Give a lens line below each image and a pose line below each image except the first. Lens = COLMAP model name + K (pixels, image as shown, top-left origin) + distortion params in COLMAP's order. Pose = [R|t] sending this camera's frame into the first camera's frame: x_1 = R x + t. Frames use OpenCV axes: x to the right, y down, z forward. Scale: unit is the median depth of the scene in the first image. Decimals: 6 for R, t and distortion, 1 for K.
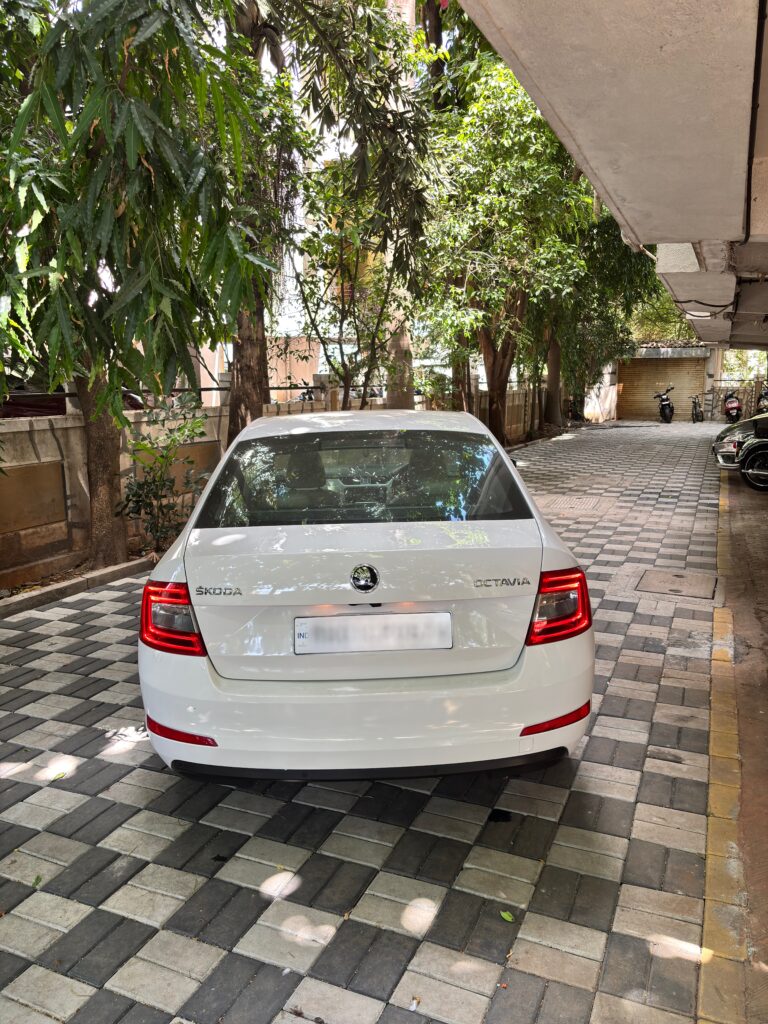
lens RADIAL K [[777.7, 0, 384.0], [0, 777.7, 512.0], [0, 0, 1]] dist [0.012600, 0.004392]
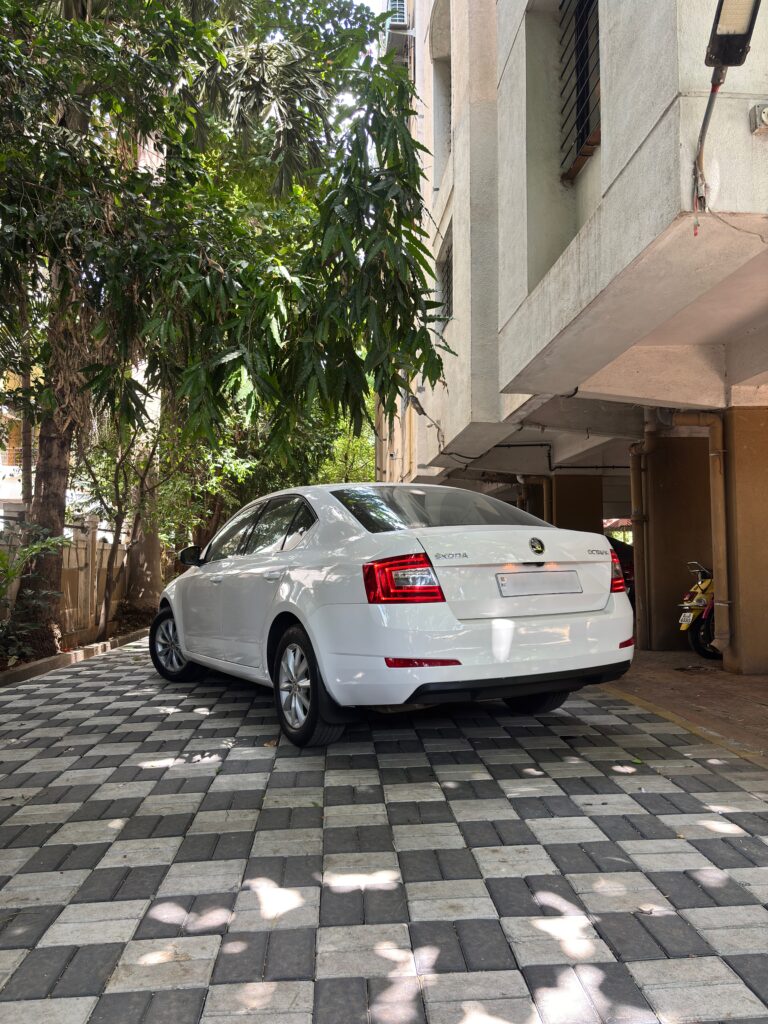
lens RADIAL K [[777.7, 0, 384.0], [0, 777.7, 512.0], [0, 0, 1]] dist [0.012600, 0.004392]
pose [[0.896109, 0.022849, 0.443246, -0.959231], [0.078169, 0.974938, -0.208290, 0.310833], [-0.436896, 0.221299, 0.871865, -0.225963]]
